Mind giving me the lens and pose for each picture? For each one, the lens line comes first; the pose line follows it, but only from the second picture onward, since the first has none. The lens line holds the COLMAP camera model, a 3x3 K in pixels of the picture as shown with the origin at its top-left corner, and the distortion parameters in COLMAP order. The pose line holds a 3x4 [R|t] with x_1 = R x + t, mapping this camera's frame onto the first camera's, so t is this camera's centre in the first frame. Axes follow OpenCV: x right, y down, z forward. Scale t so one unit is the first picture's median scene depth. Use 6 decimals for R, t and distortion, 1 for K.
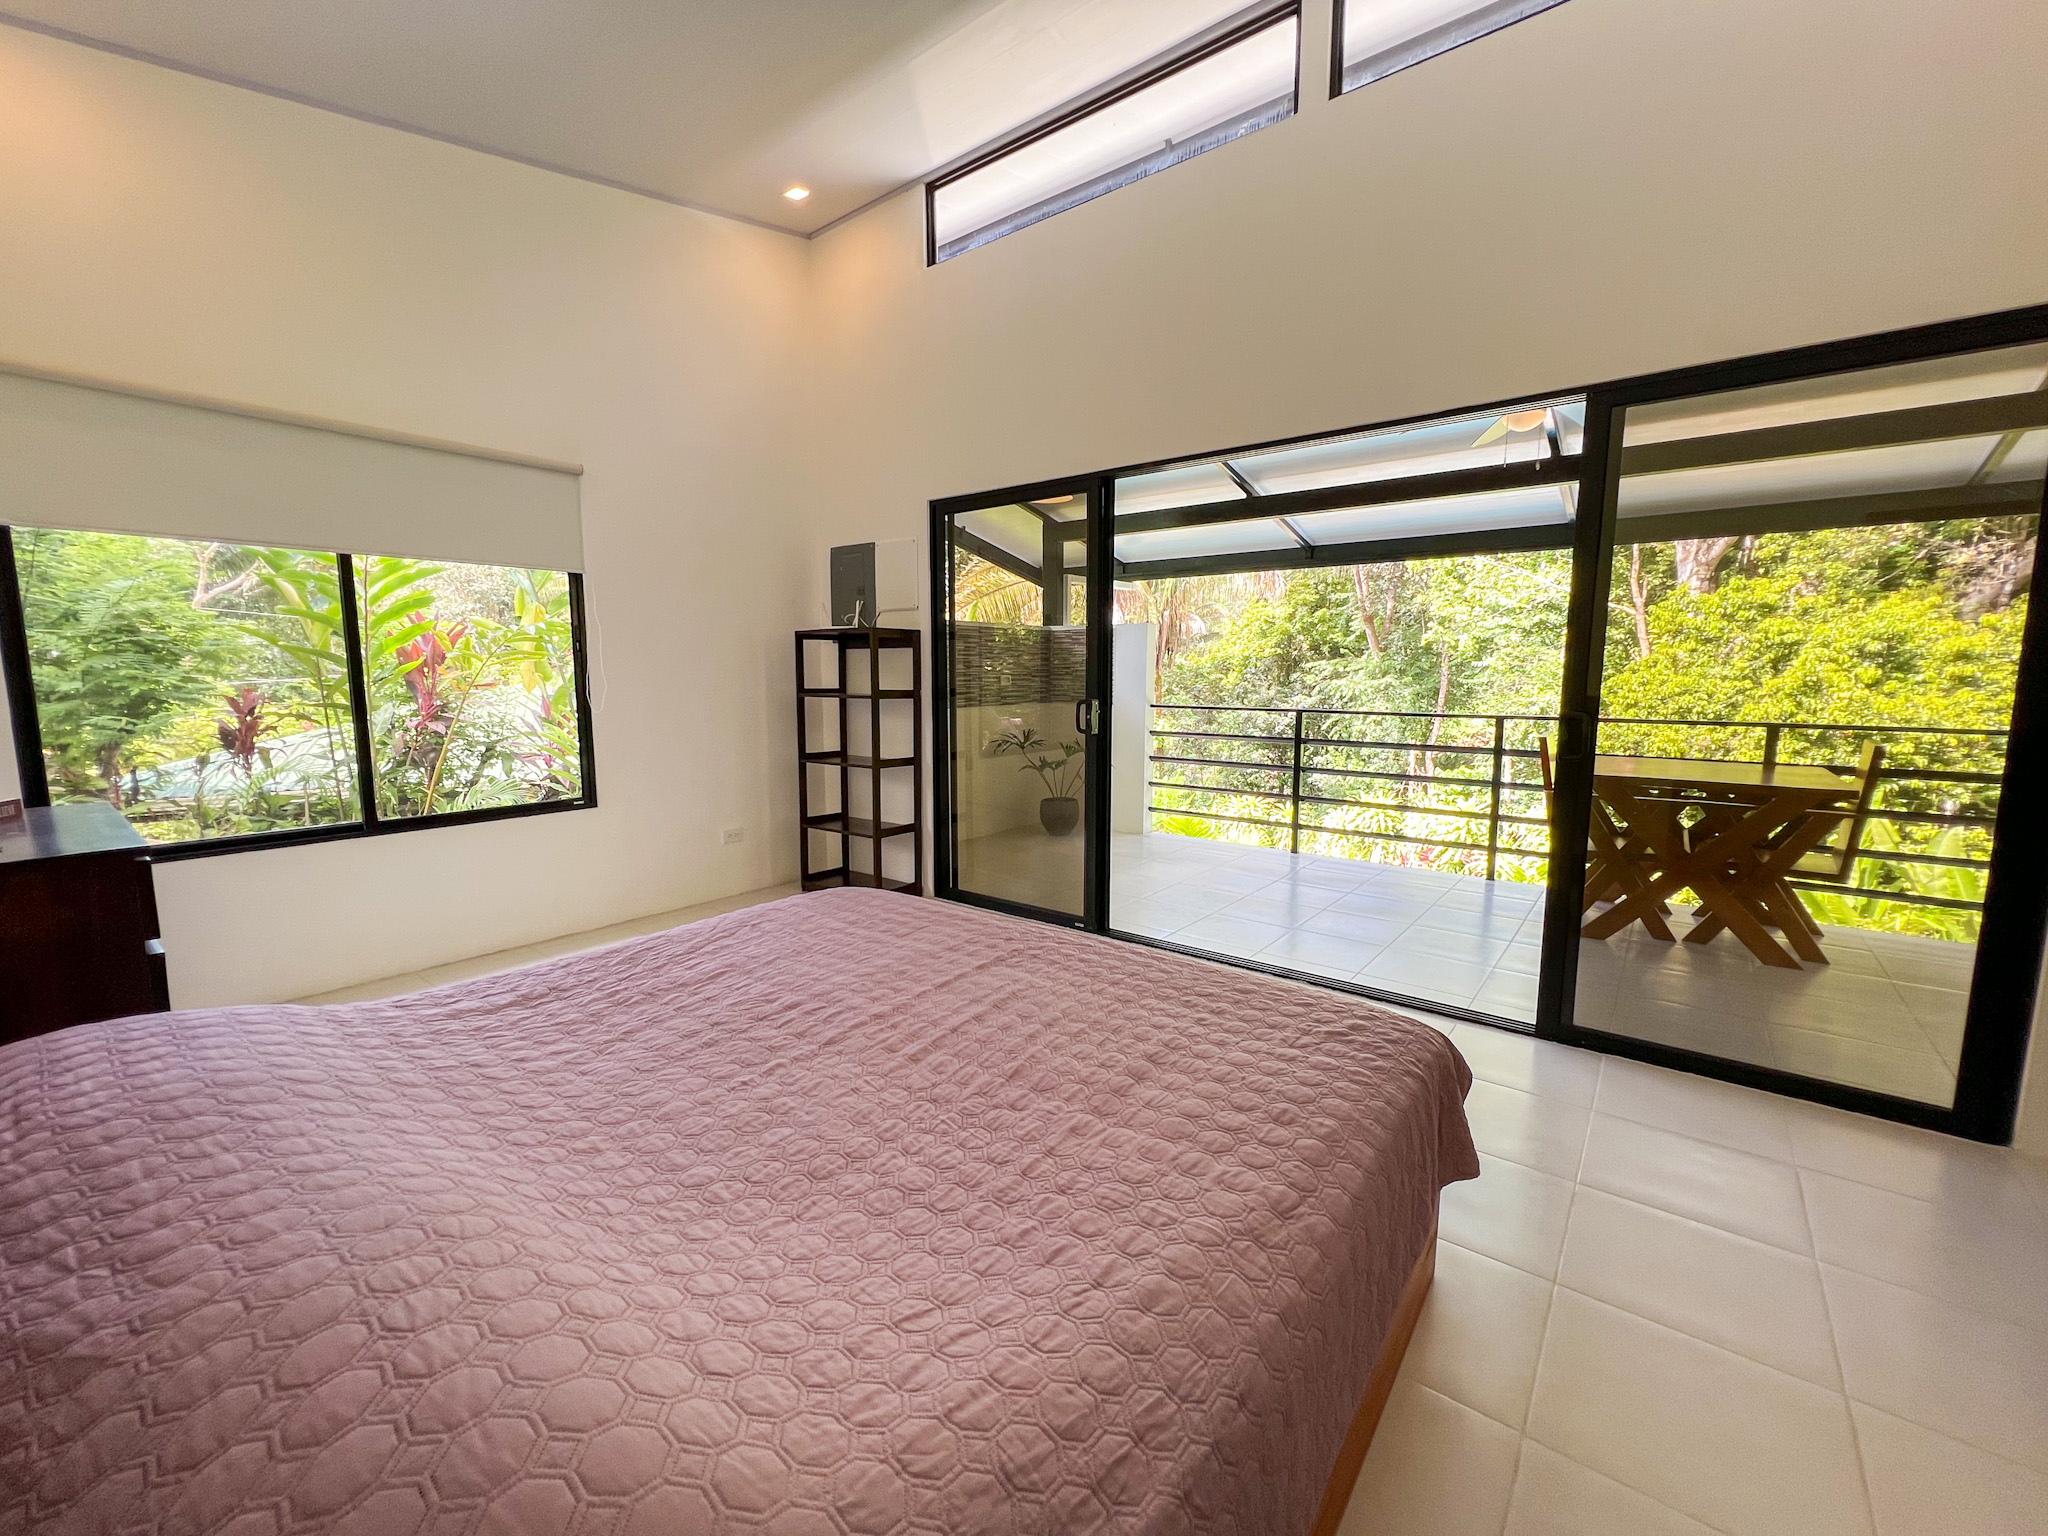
lens RADIAL K [[823.2, 0, 1024.0], [0, 823.2, 768.0], [0, 0, 1]] dist [0.000471, -0.000069]
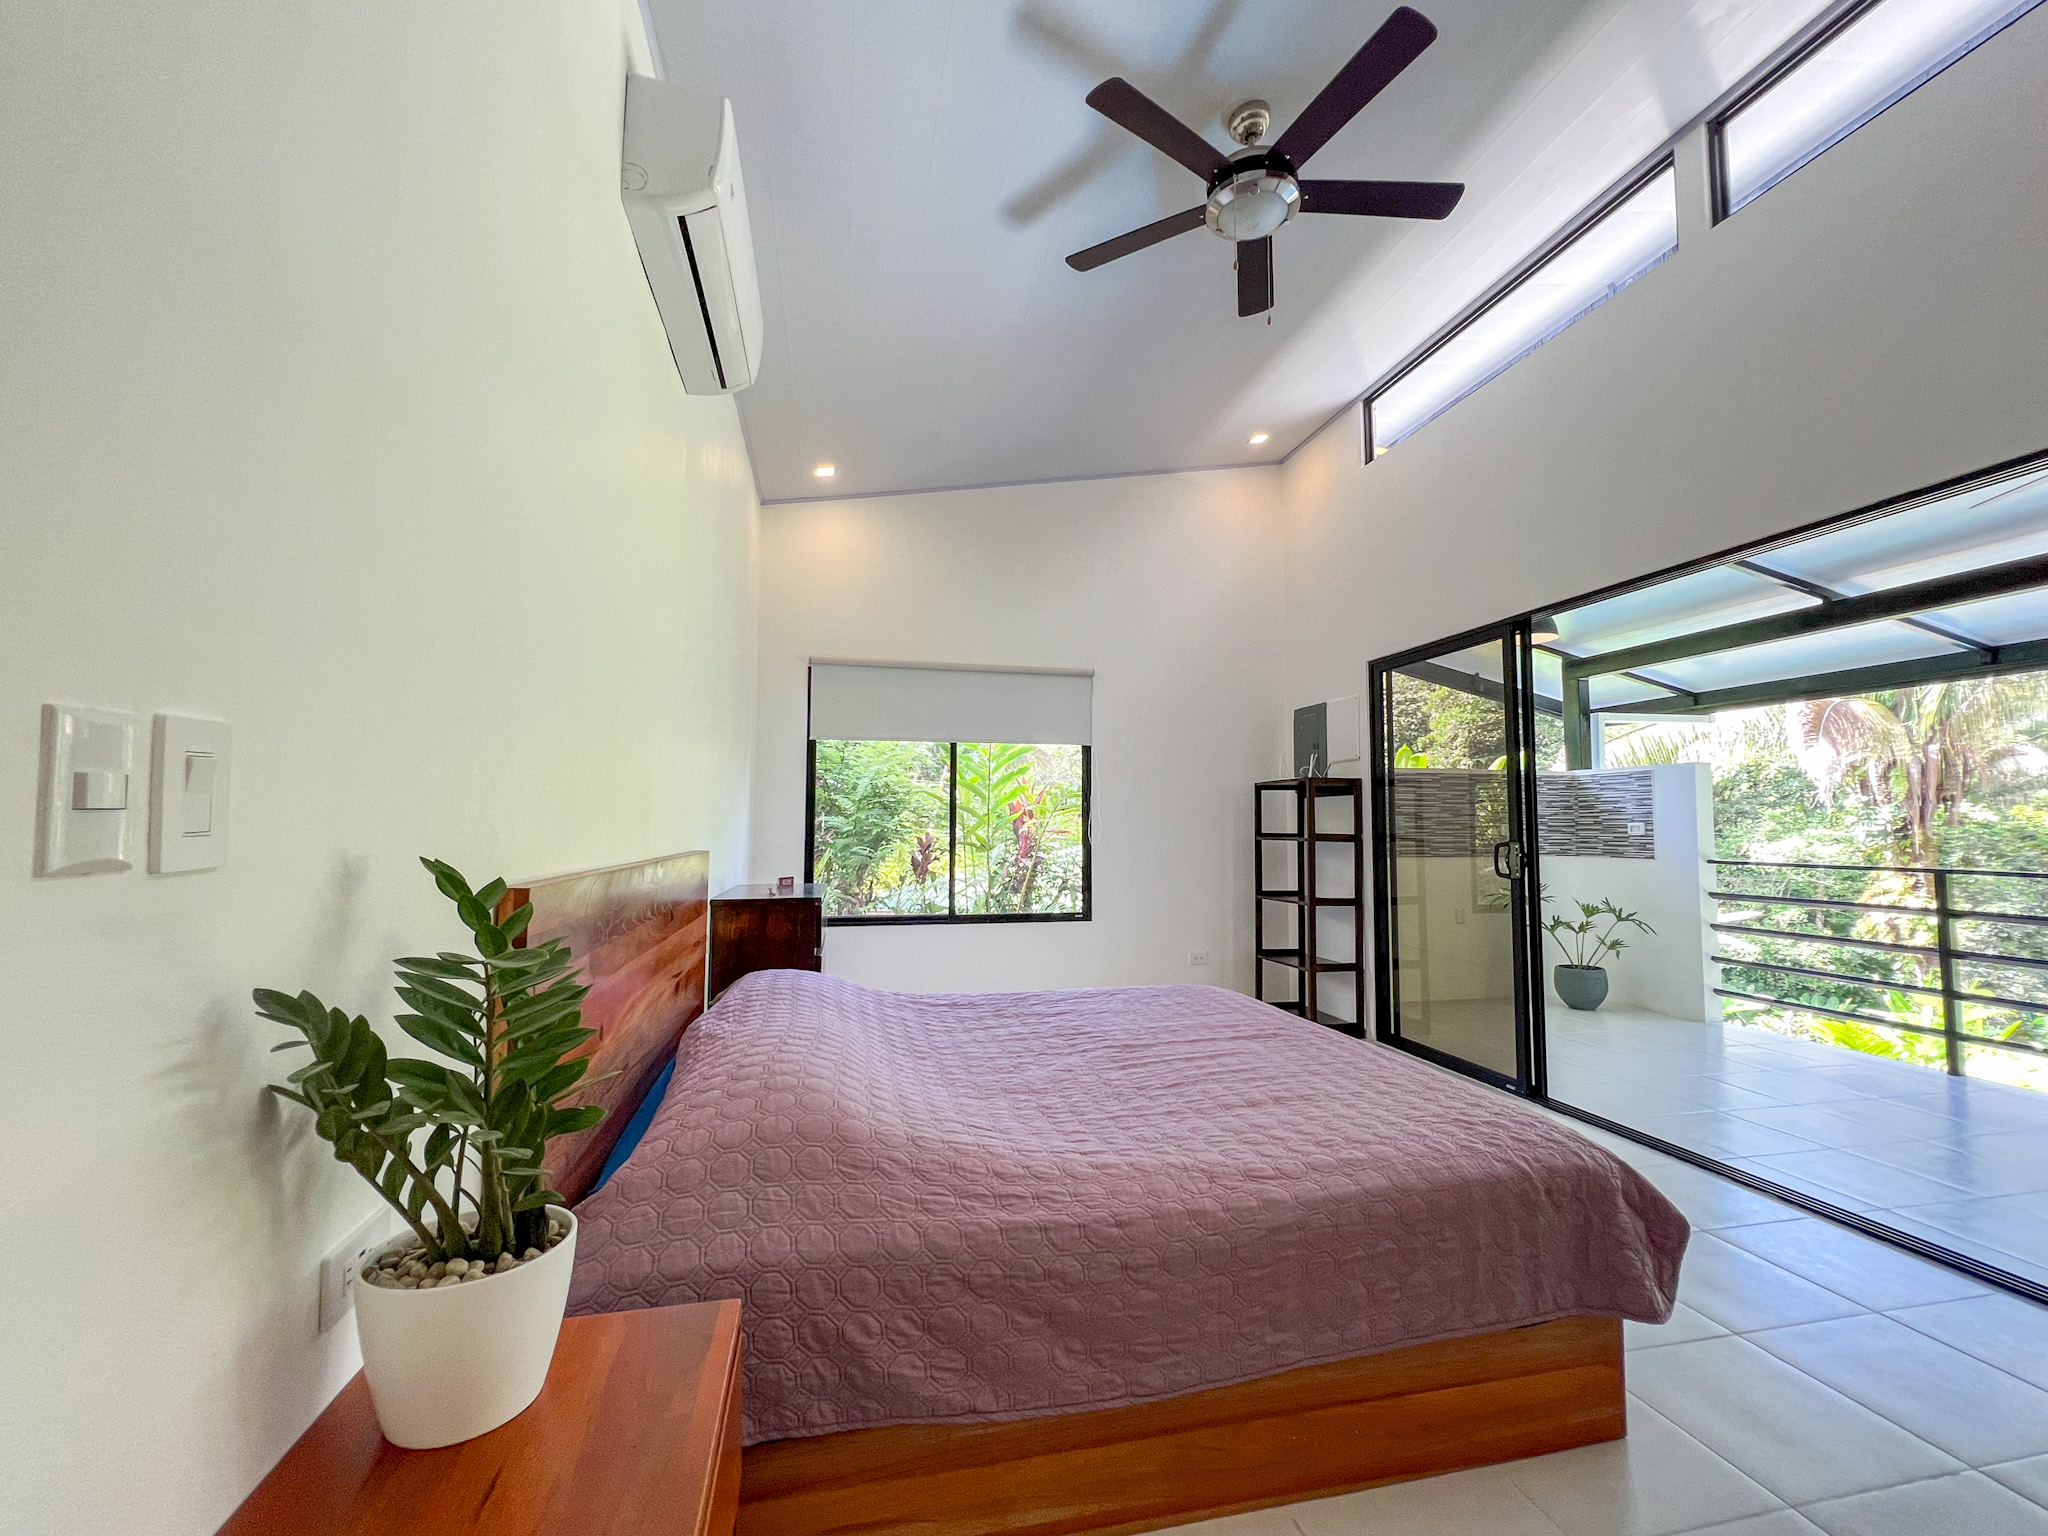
lens RADIAL K [[823.2, 0, 1024.0], [0, 823.2, 768.0], [0, 0, 1]] dist [0.000471, -0.000069]
pose [[0.778999, -0.042181, -0.625605, 0.201259], [-0.077262, 0.983674, -0.162530, 0.026624], [0.622247, 0.174946, 0.763022, -0.090365]]
